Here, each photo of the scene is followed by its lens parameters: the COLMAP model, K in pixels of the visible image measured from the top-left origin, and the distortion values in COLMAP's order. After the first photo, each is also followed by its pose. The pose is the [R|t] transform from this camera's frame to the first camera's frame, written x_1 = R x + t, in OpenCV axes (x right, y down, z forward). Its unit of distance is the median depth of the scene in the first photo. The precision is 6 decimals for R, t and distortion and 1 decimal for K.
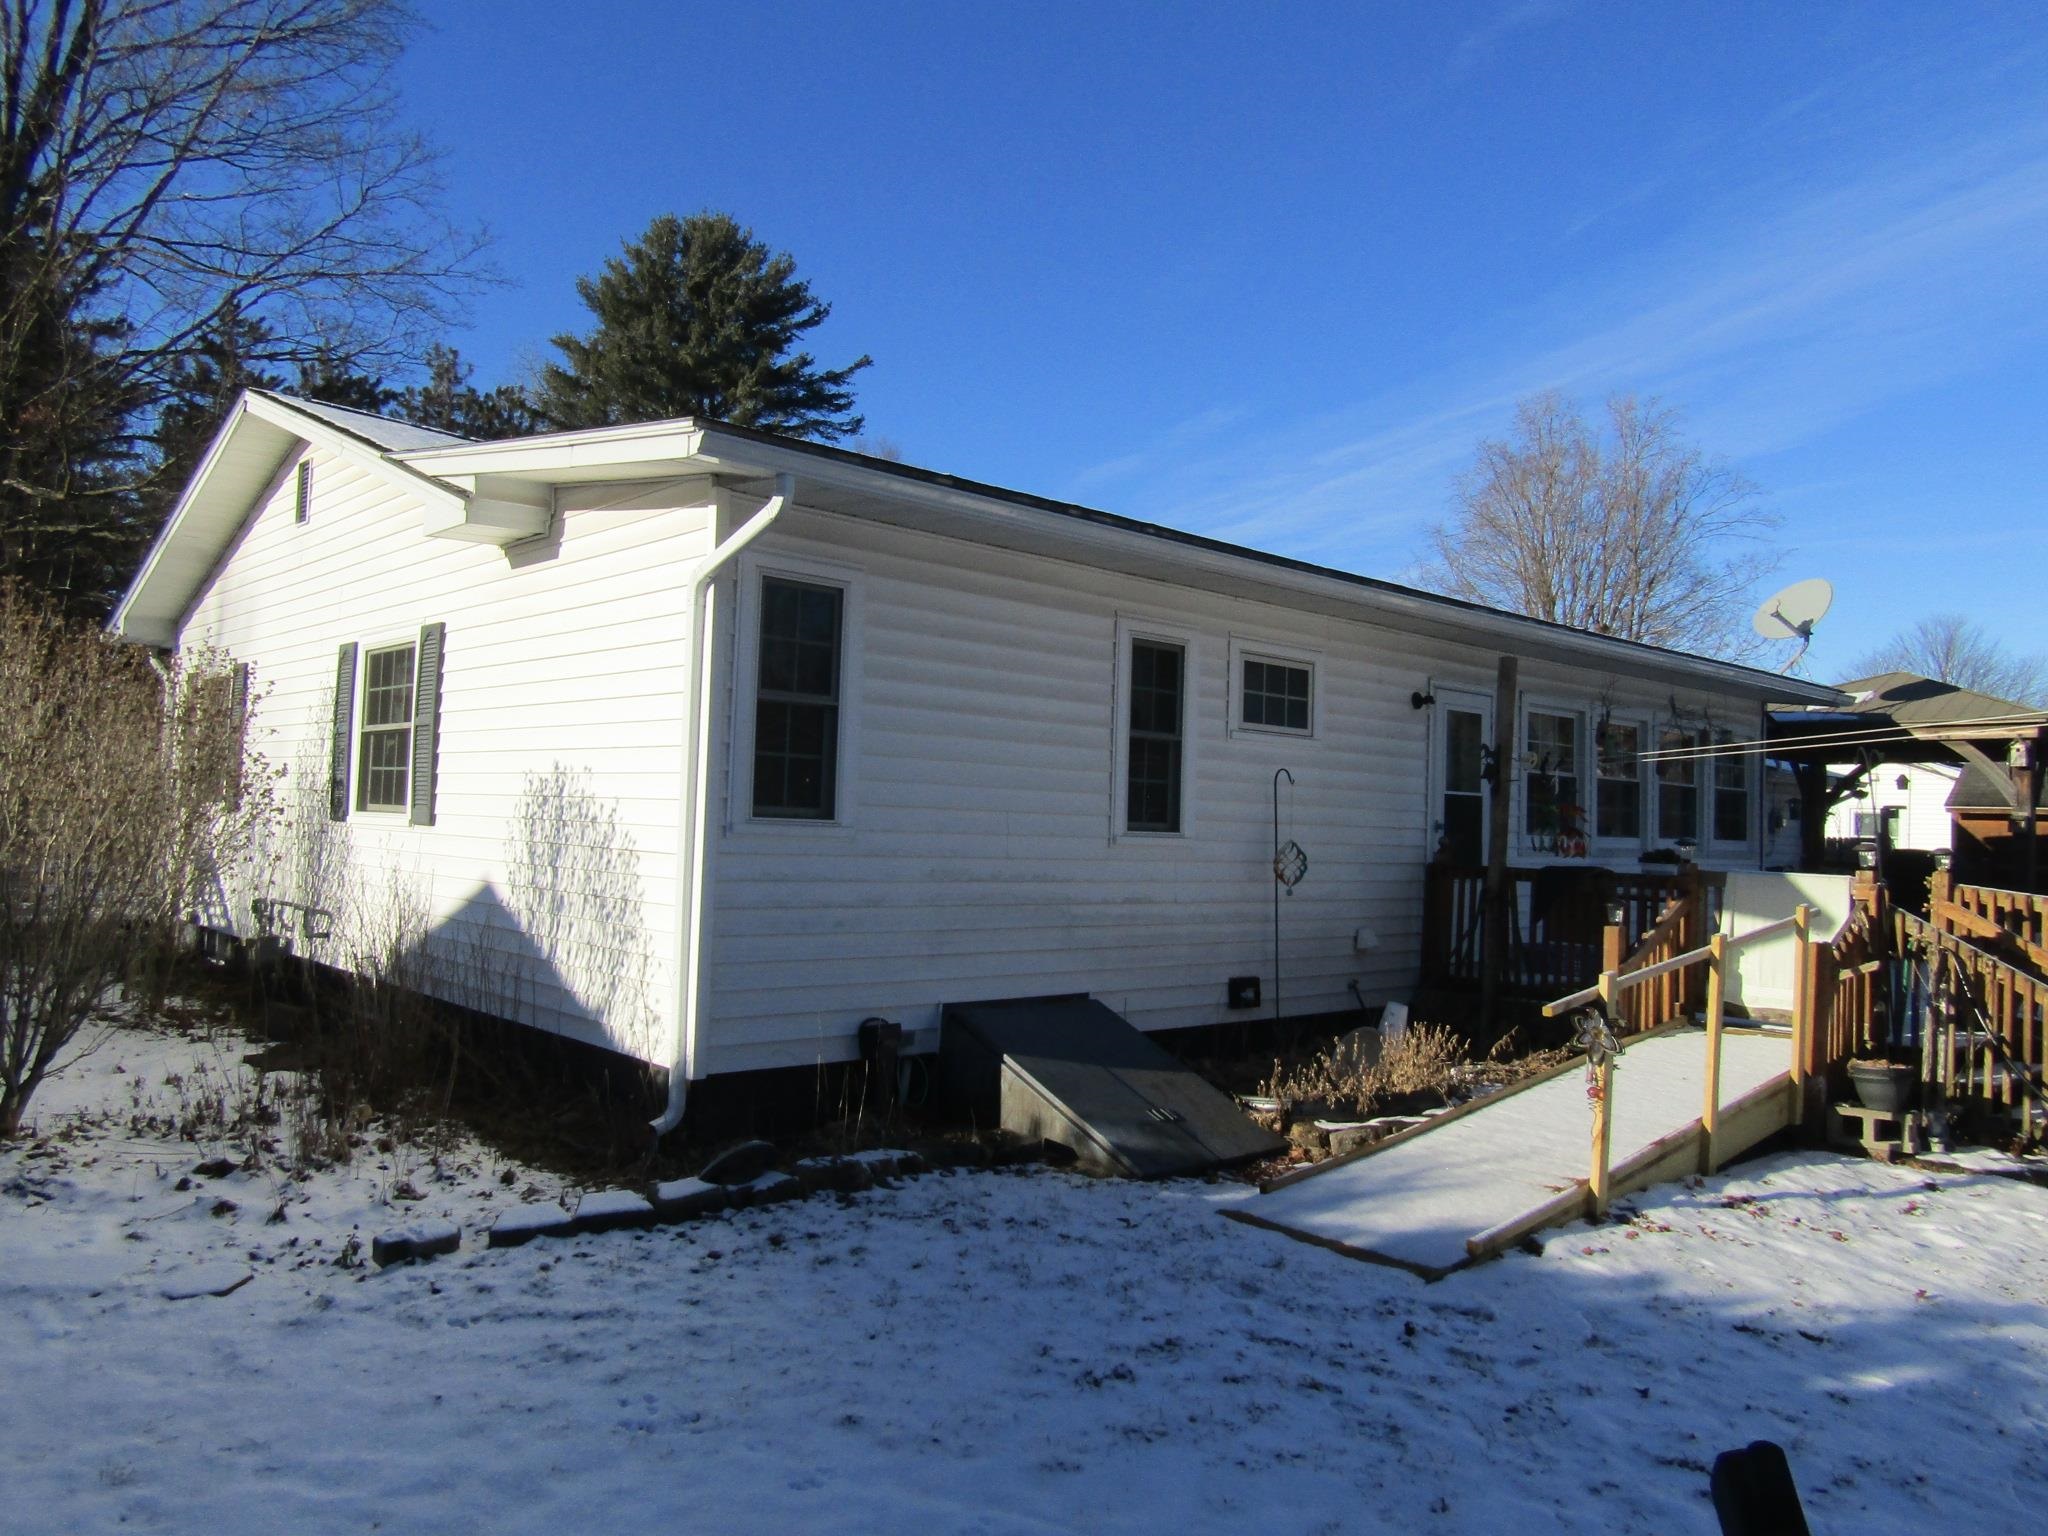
lens RADIAL K [[1420.8, 0, 1024.0], [0, 1420.8, 768.0], [0, 0, 1]] dist [-0.027323, 0.003635]
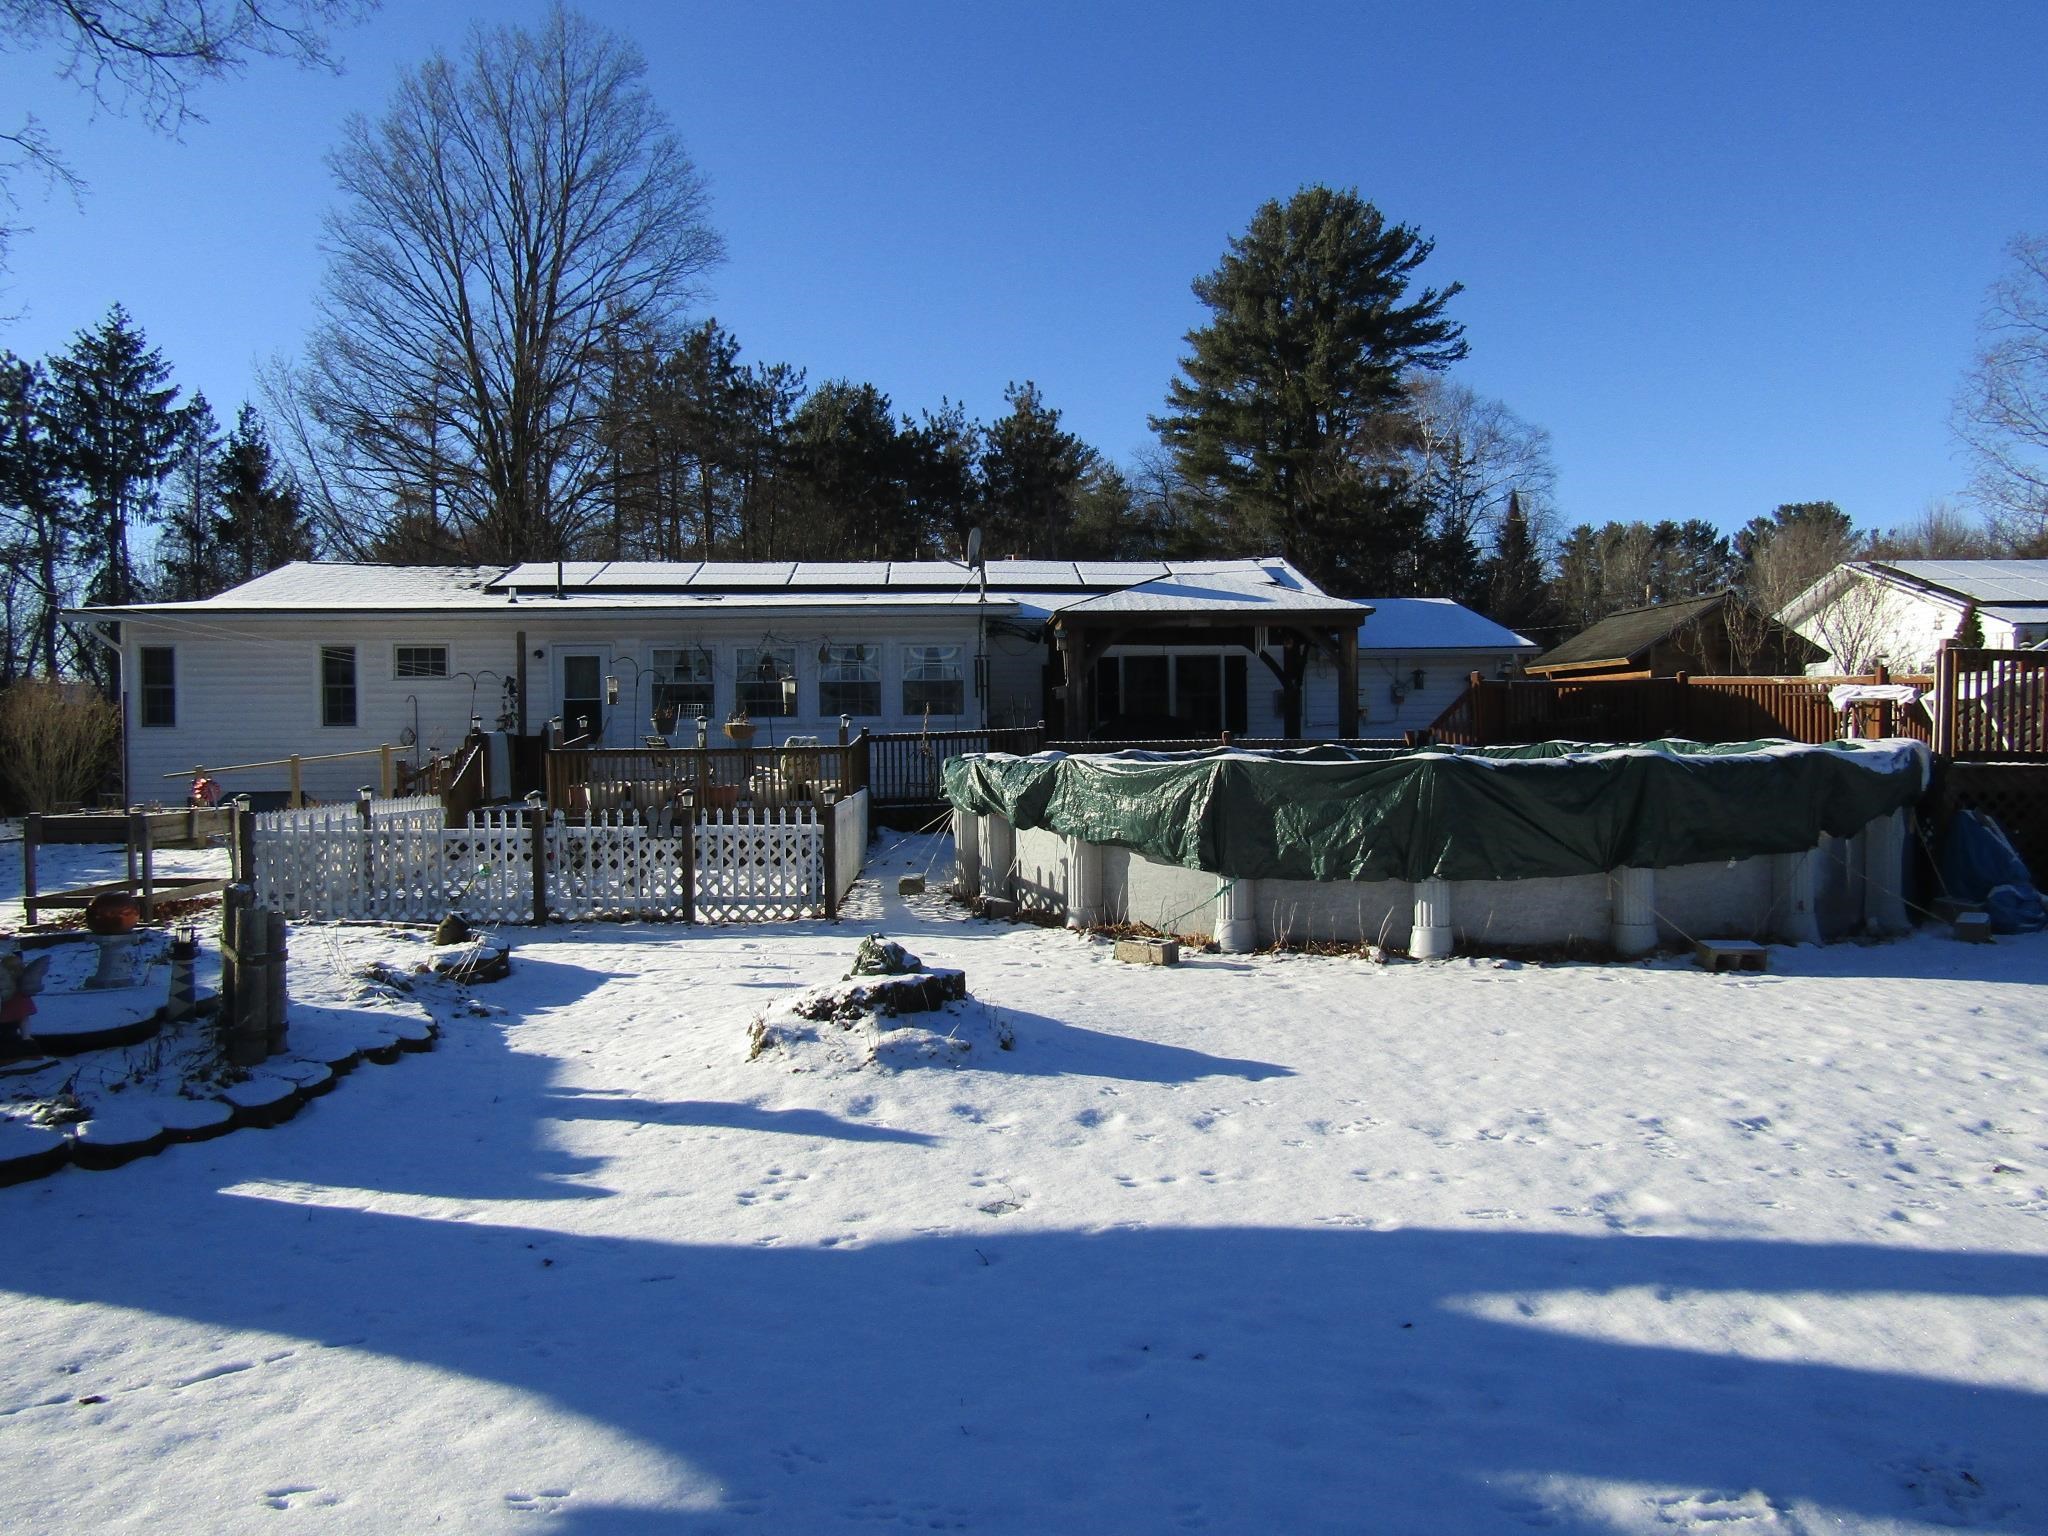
lens RADIAL K [[1420.8, 0, 1024.0], [0, 1420.8, 768.0], [0, 0, 1]] dist [-0.027323, 0.003635]
pose [[0.774782, -0.036569, -0.631170, 0.281975], [0.067404, 0.997414, 0.024951, 0.014864], [0.628625, -0.061875, 0.775243, -0.016432]]
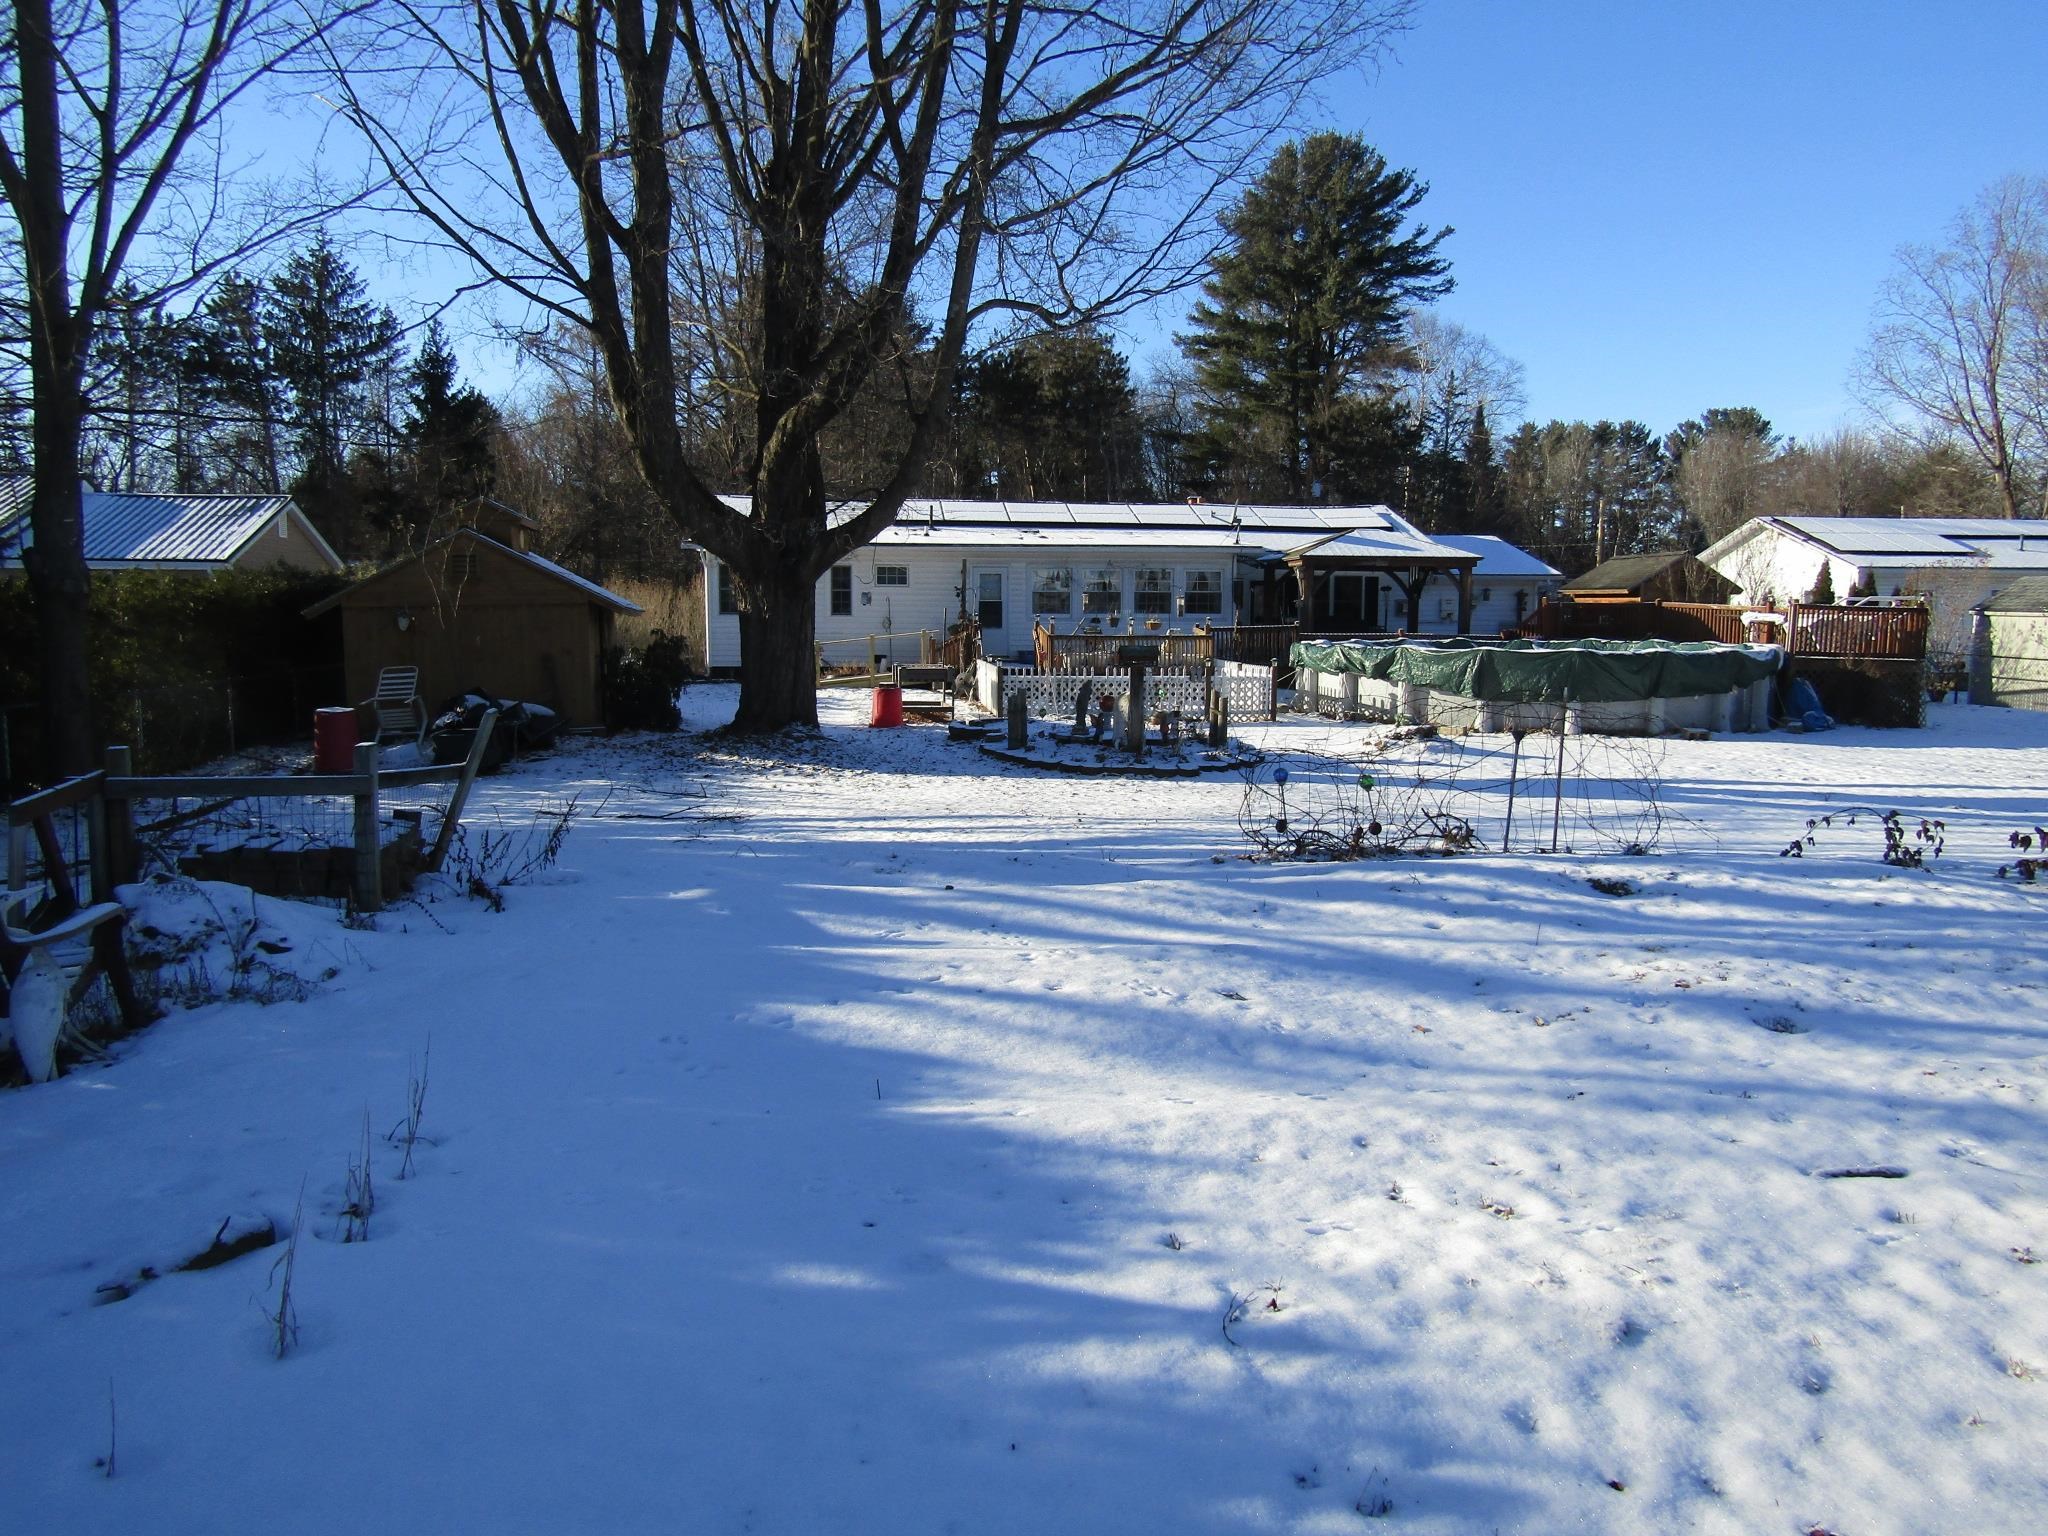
lens RADIAL K [[1419.0, 0, 1024.0], [0, 1419.0, 768.0], [0, 0, 1]] dist [-0.032178, 0.000898]
pose [[0.806361, 0.030044, -0.590660, 0.313666], [0.049388, 0.991800, 0.117872, 0.003028], [0.589358, -0.124219, 0.798265, -0.208644]]
